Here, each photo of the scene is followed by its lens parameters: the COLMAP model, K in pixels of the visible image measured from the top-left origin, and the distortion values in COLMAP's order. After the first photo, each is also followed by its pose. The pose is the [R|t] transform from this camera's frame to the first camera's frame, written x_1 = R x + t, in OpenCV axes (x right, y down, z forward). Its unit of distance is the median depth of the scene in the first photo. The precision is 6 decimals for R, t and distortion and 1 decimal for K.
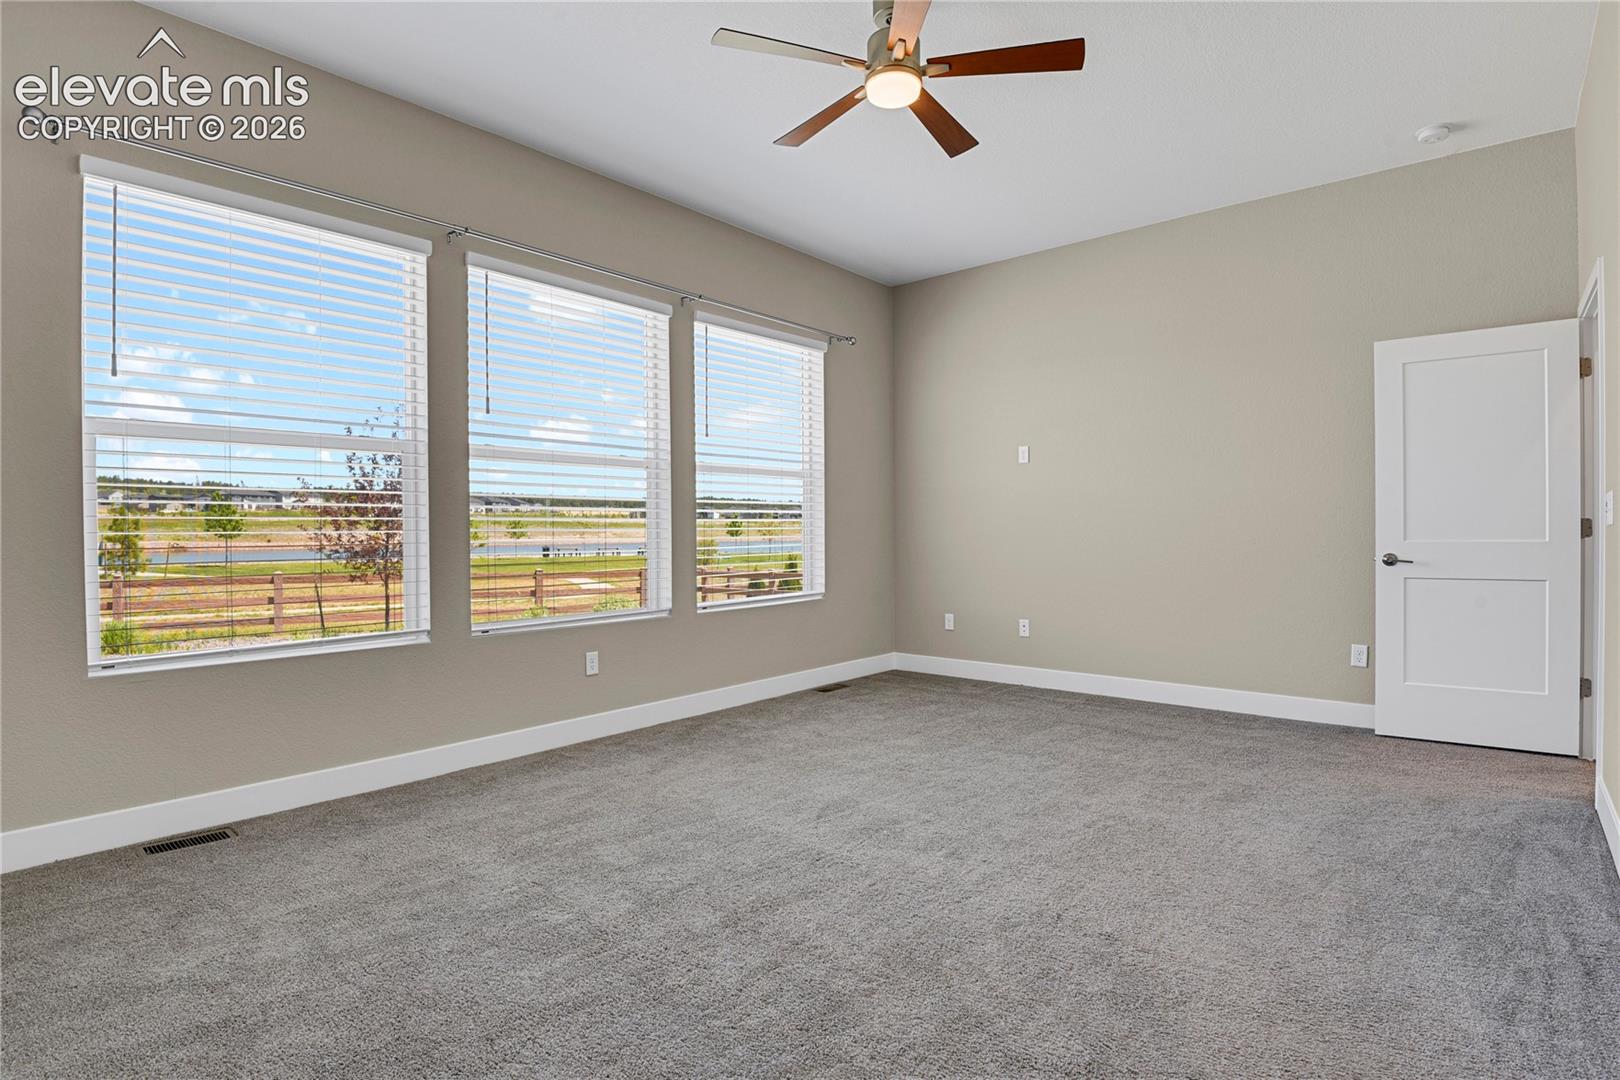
lens RADIAL K [[809.7, 0, 819.7], [0, 809.7, 540.3], [0, 0, 1]] dist [-0.024425, -0.005434]
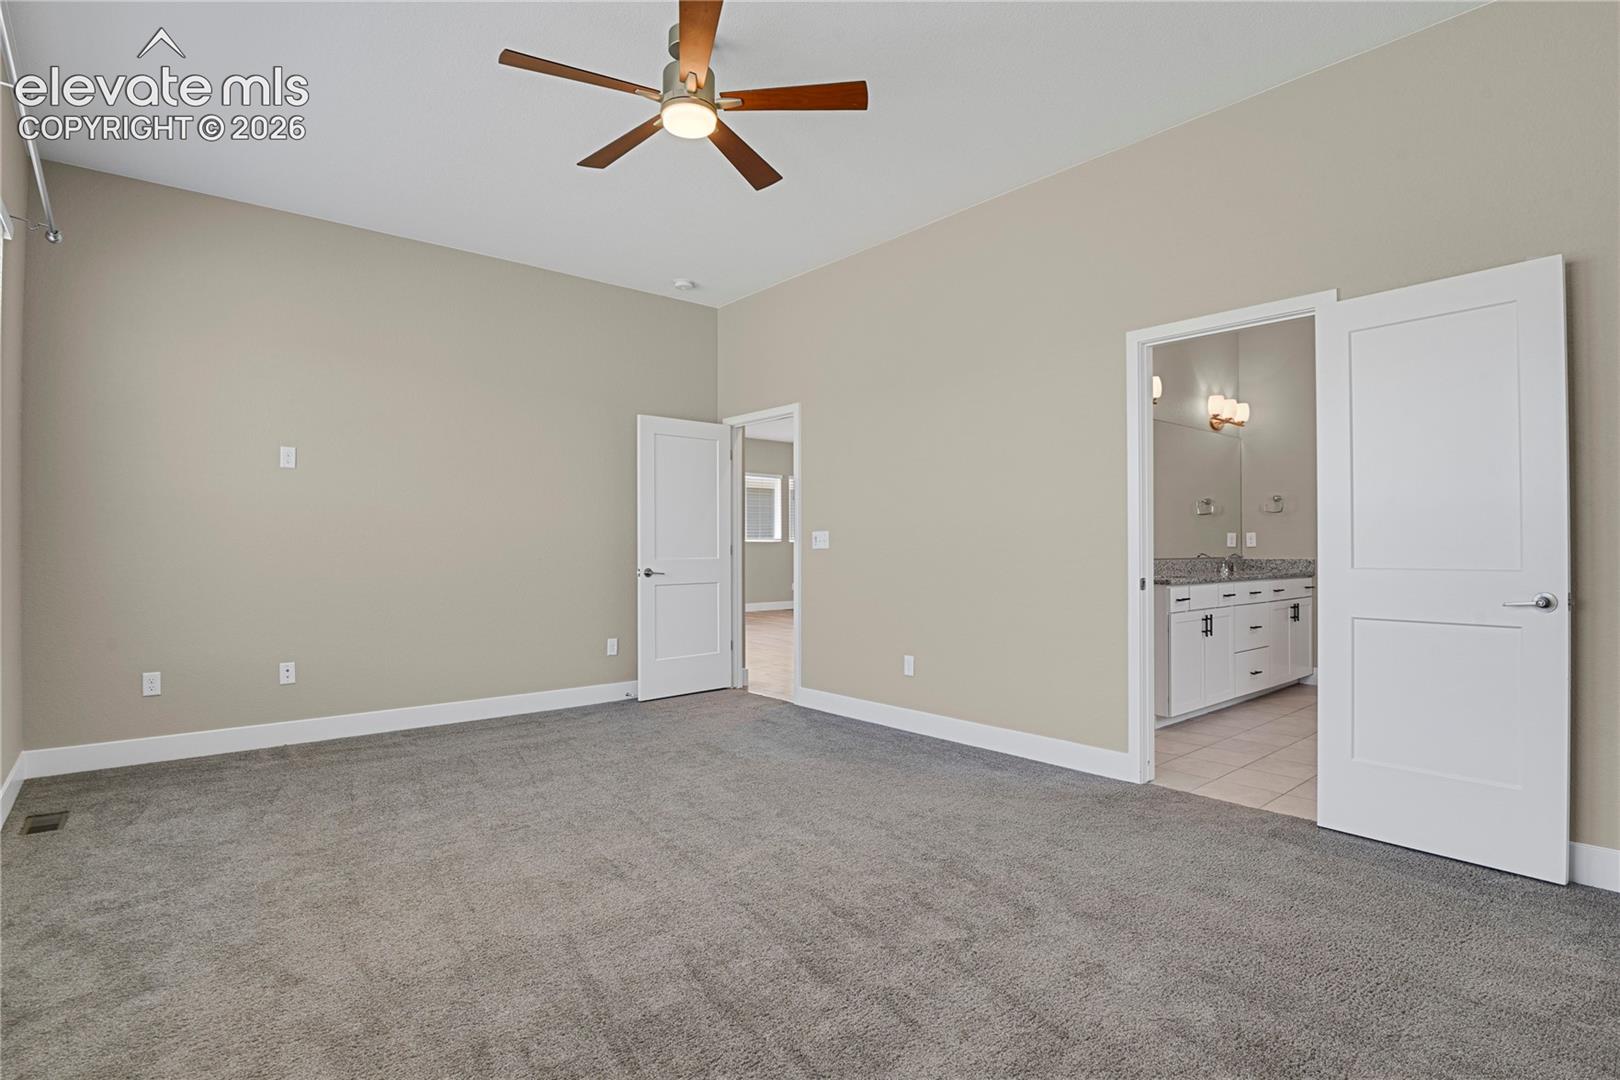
lens RADIAL K [[806.8, 0, 821.2], [0, 806.8, 539.5], [0, 0, 1]] dist [-0.028853, -0.001845]
pose [[0.146274, 0.015551, 0.989122, -0.672616], [0.013010, 0.999760, -0.017642, -0.005224], [-0.989159, 0.015449, 0.146036, 0.528031]]
